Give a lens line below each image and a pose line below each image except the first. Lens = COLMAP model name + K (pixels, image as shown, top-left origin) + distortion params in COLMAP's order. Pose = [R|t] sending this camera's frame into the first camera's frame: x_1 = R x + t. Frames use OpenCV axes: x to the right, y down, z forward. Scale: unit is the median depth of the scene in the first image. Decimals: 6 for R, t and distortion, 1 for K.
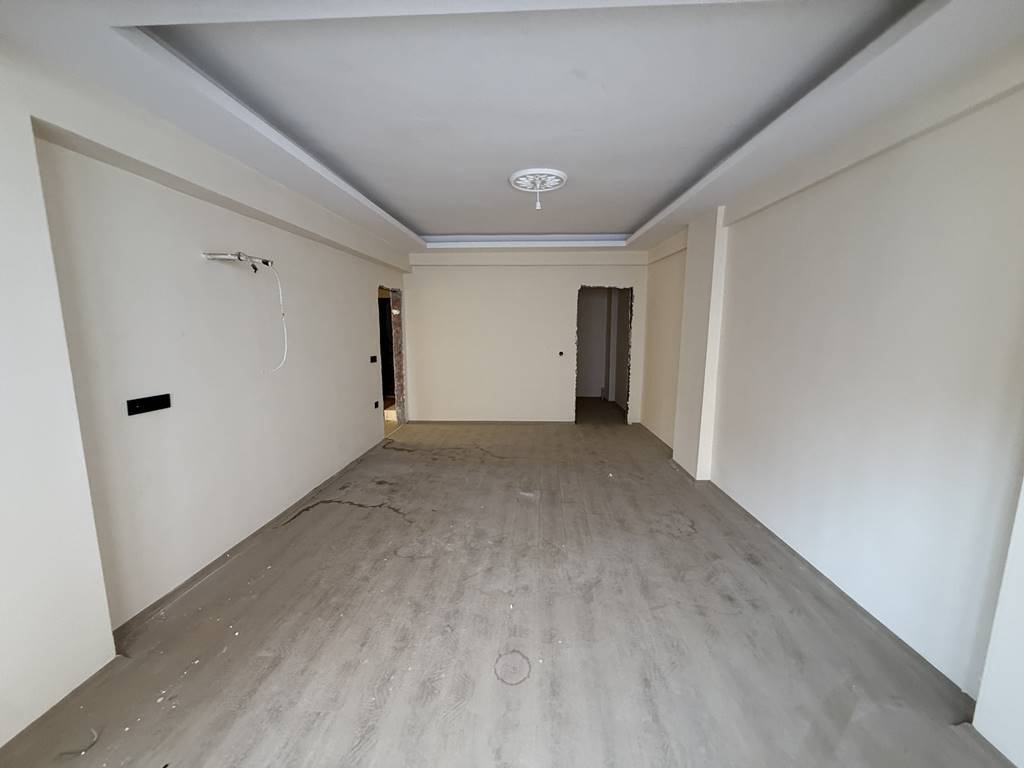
lens RADIAL K [[412.7, 0, 510.7], [0, 412.7, 384.1], [0, 0, 1]] dist [-0.001558, 0.000276]
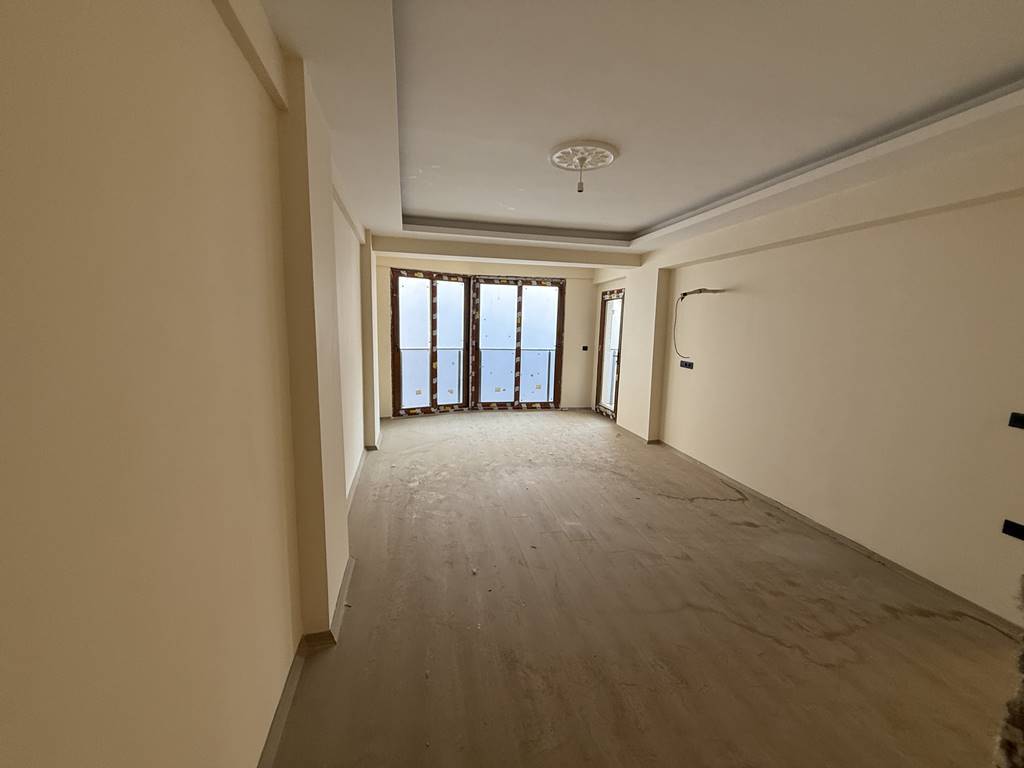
lens RADIAL K [[412.7, 0, 514.9], [0, 412.7, 381.9], [0, 0, 1]] dist [-0.001558, 0.000276]
pose [[-0.958383, 0.014218, -0.285131, 0.364926], [-0.068054, 0.958589, 0.276543, -0.227503], [0.277255, 0.284439, -0.917728, 1.525533]]
